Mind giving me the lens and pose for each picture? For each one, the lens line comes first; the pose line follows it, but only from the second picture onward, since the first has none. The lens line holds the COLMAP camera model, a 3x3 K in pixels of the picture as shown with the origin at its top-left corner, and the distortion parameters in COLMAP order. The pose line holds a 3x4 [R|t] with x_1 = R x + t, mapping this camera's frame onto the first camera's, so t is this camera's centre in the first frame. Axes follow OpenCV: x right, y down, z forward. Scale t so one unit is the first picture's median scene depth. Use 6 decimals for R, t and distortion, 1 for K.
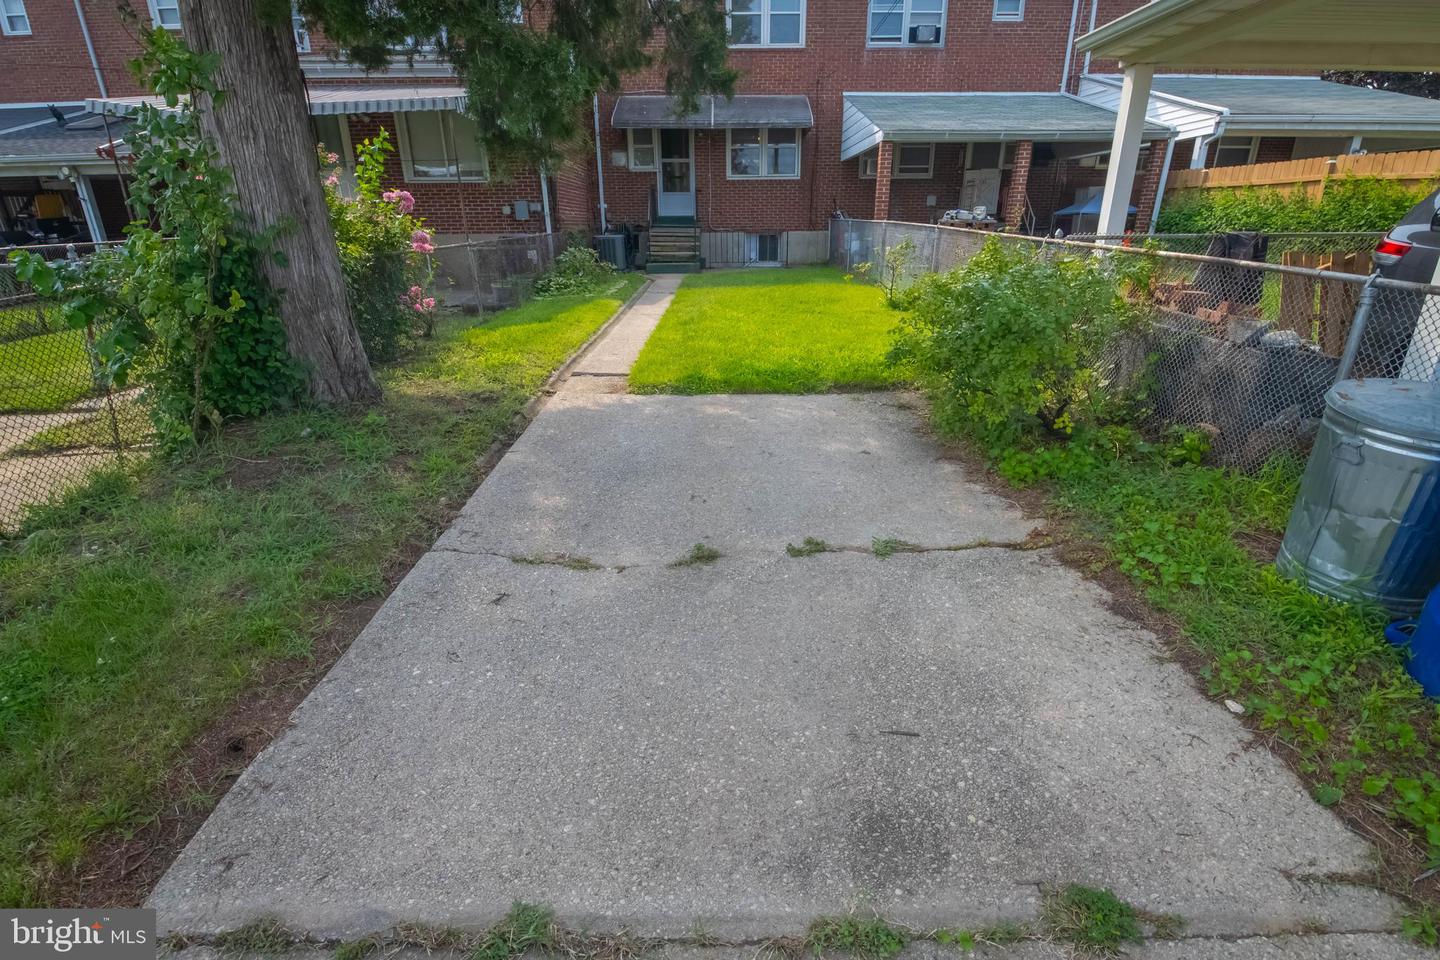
lens RADIAL K [[677.0, 0, 721.5], [0, 677.0, 479.9], [0, 0, 1]] dist [-0.010591, -0.002933]
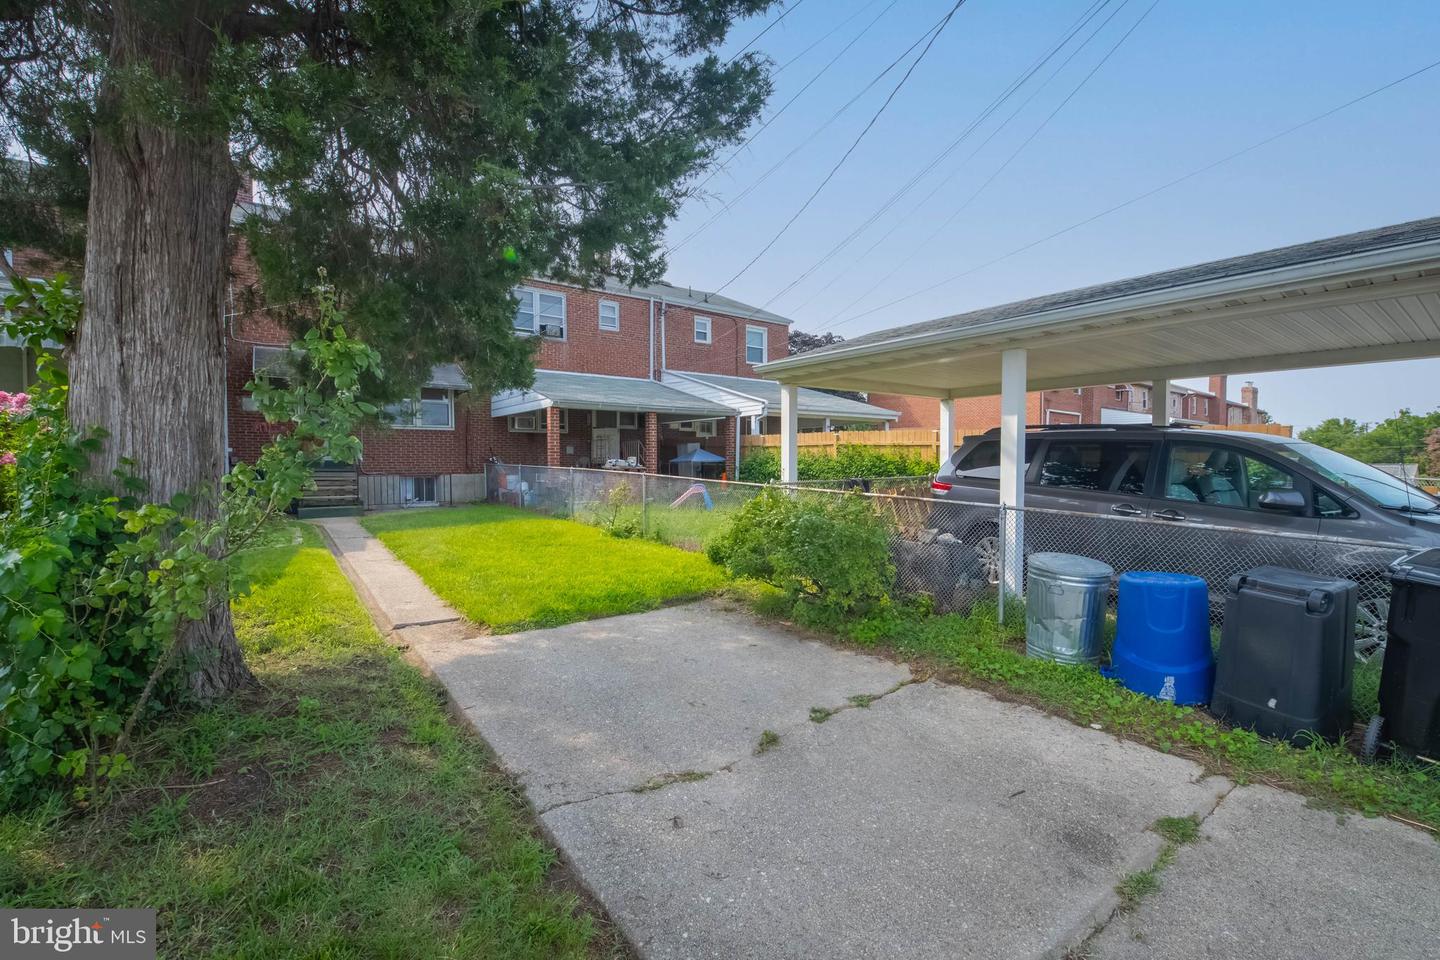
lens RADIAL K [[619.8, 0, 719.4], [0, 619.8, 478.7], [0, 0, 1]] dist [-0.014736, -0.001239]
pose [[0.800903, -0.012073, 0.598672, -0.538527], [0.208529, 0.942835, -0.259956, -0.045547], [-0.561310, 0.333040, 0.757638, 0.018512]]
